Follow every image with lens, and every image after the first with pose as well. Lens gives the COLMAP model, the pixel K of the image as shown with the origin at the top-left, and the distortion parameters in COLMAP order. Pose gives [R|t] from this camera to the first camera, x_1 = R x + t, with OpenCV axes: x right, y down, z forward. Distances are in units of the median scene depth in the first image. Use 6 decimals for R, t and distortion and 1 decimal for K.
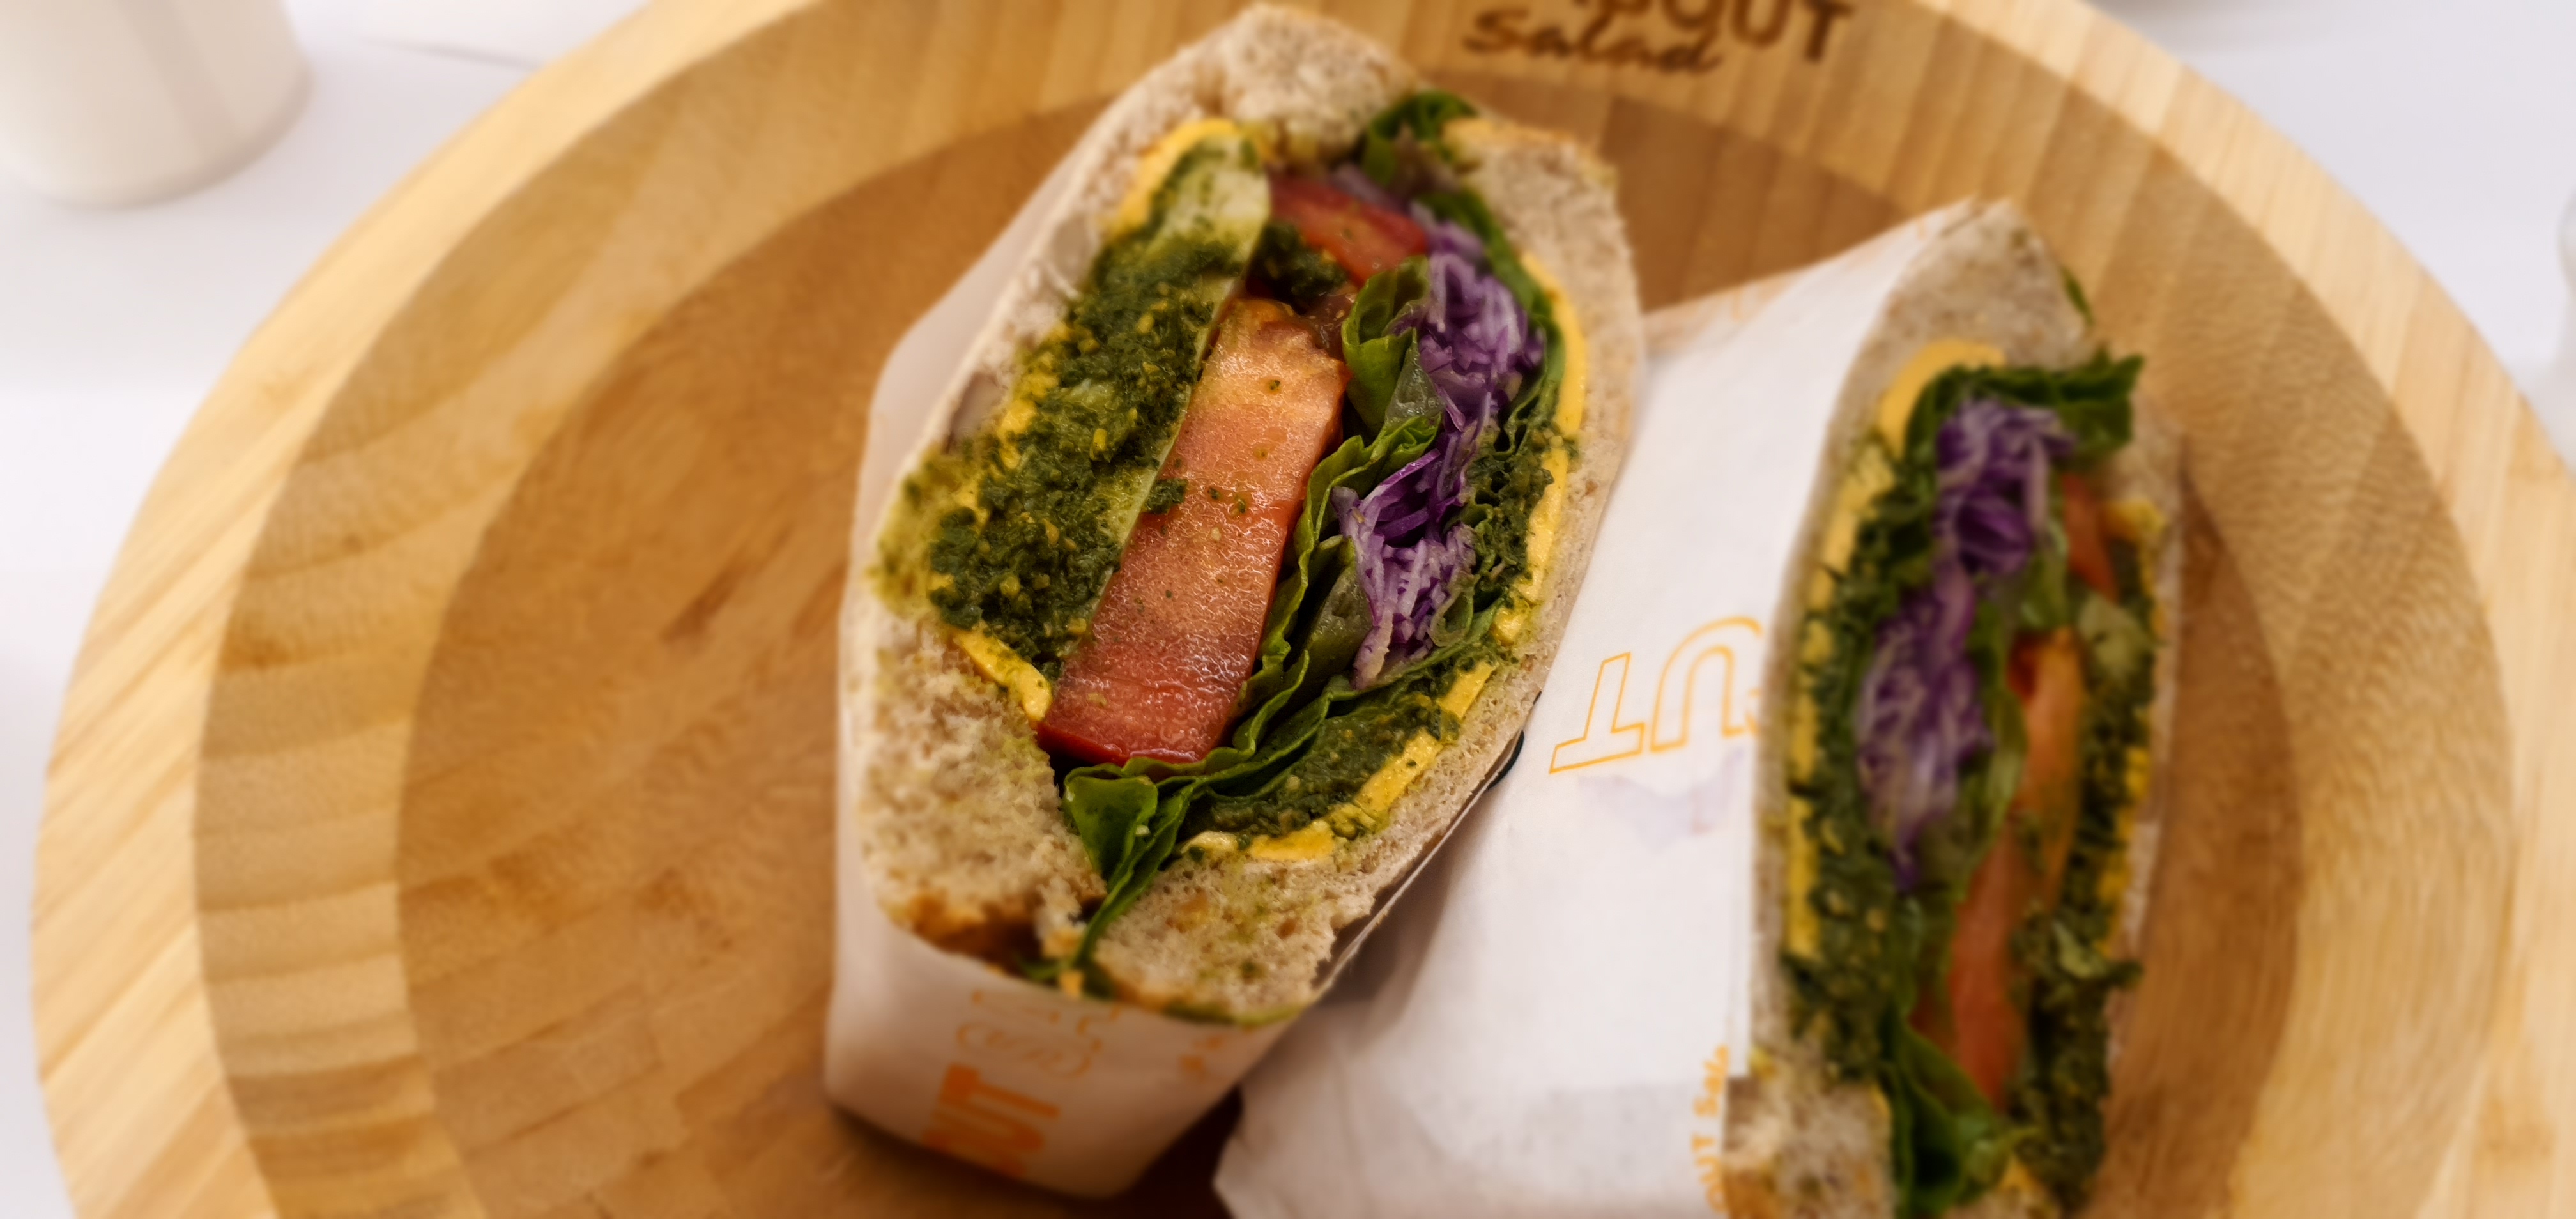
lens RADIAL K [[2217.9, 0, 1241.4], [0, 2217.9, 565.4], [0, 0, 1]] dist [0.075313, -0.375194]
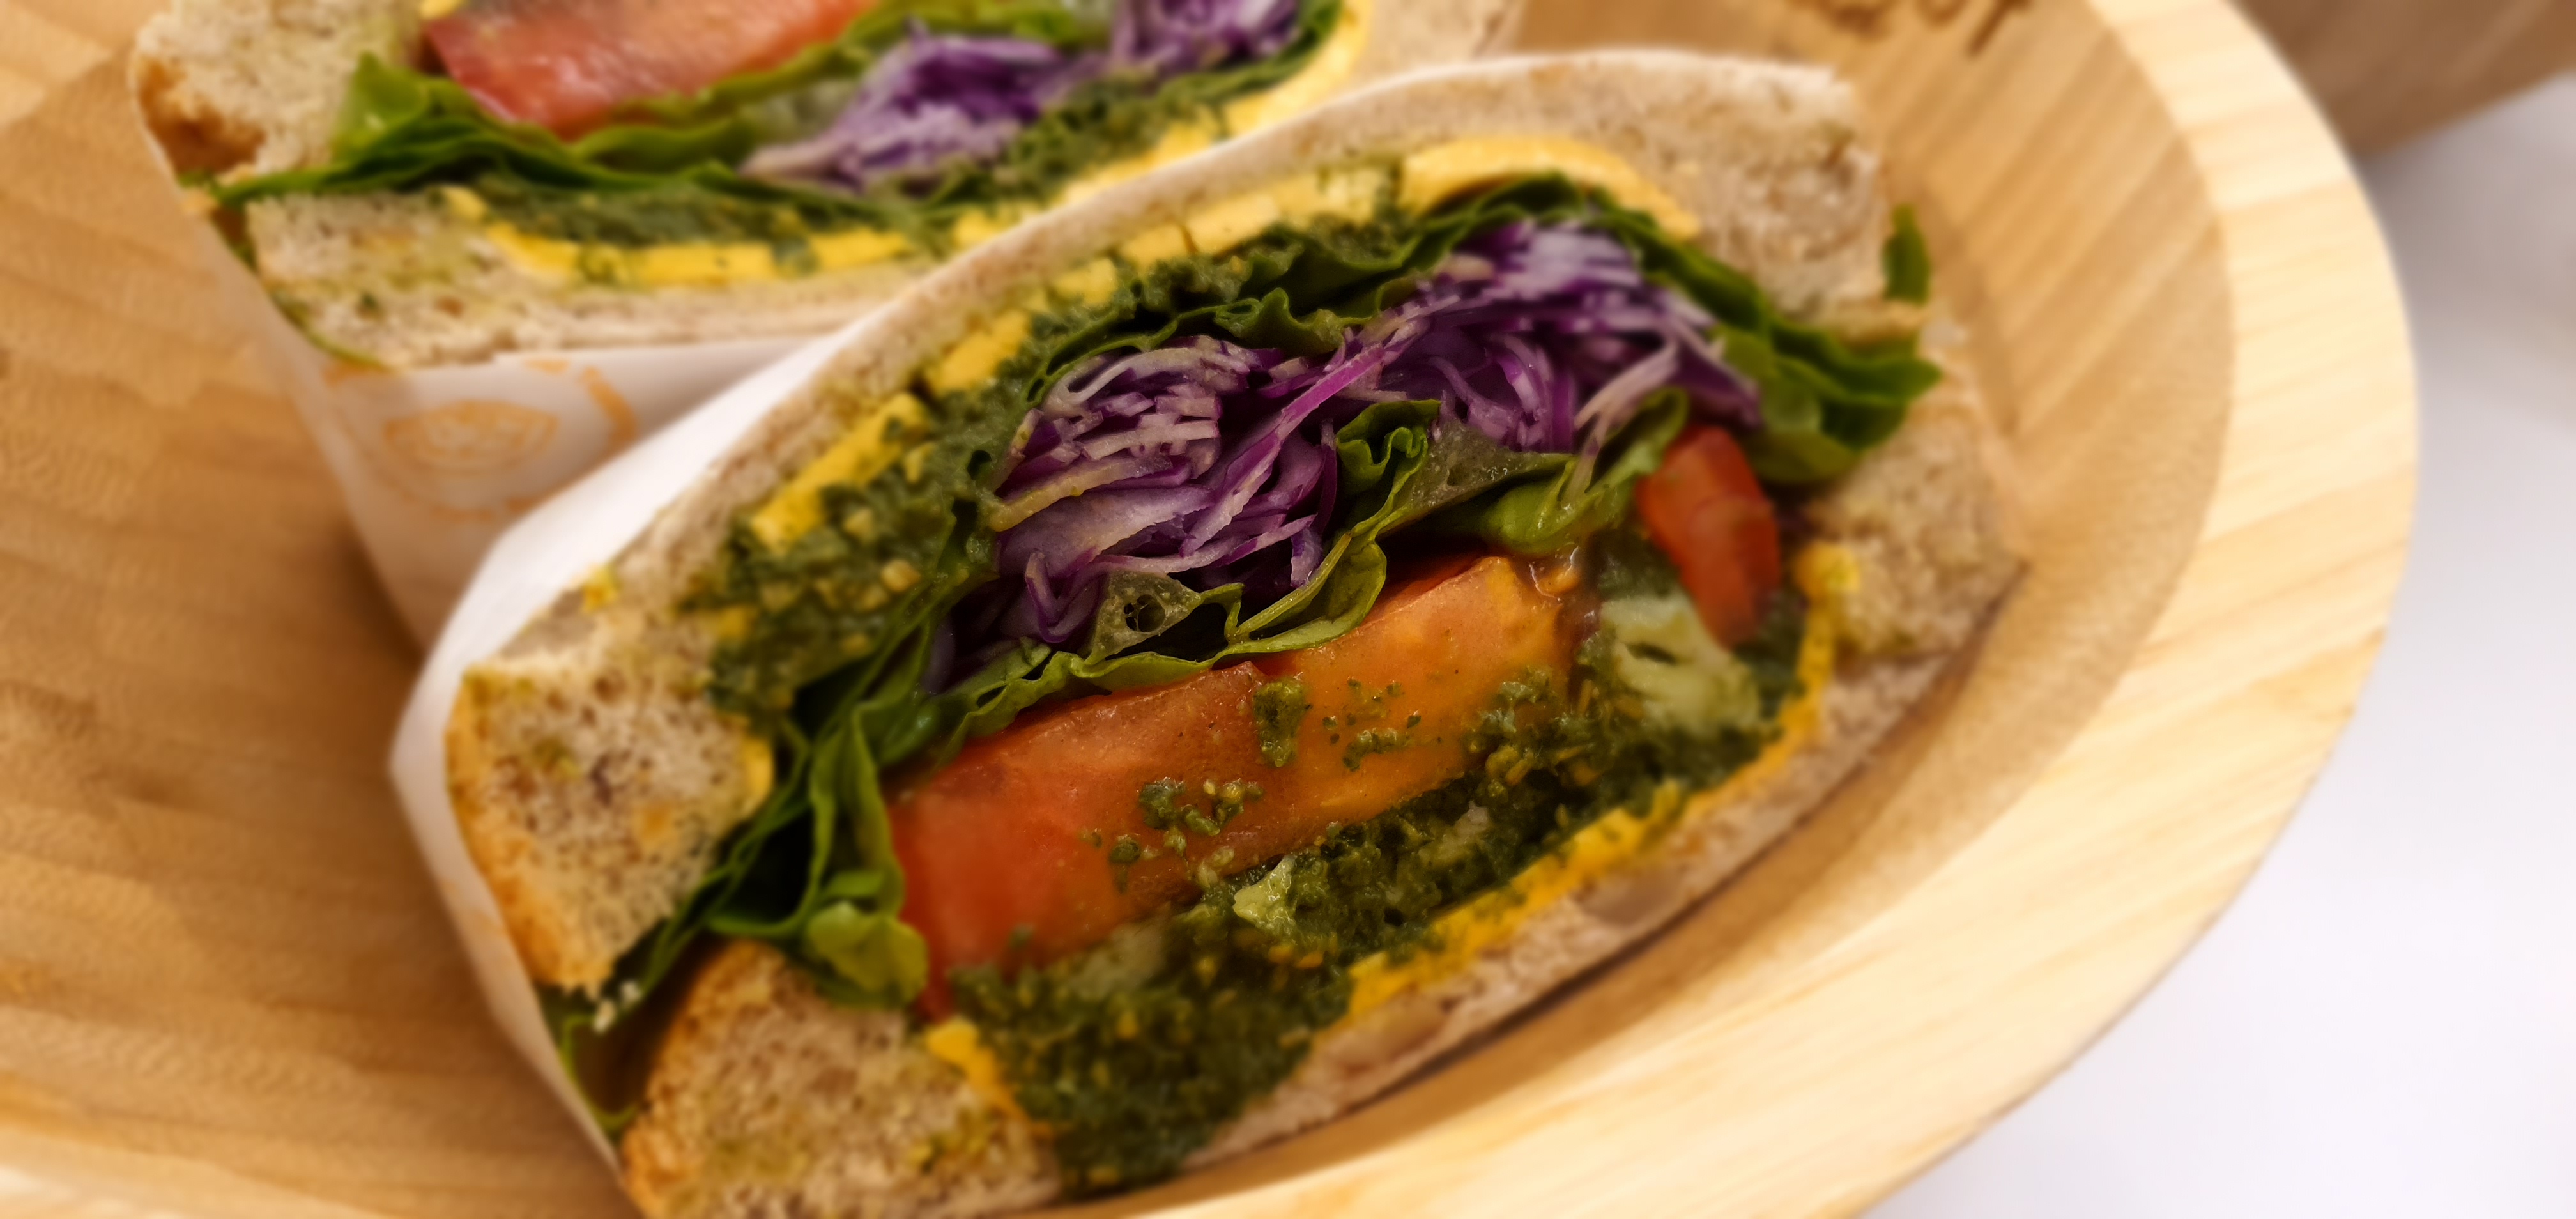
lens RADIAL K [[2217.9, 0, 1241.4], [0, 2217.9, 565.4], [0, 0, 1]] dist [0.075313, -0.375194]
pose [[0.788645, 0.468244, -0.398480, 0.630919], [-0.514550, 0.857392, -0.010863, 0.097331], [0.336568, 0.213605, 0.917112, 0.323127]]
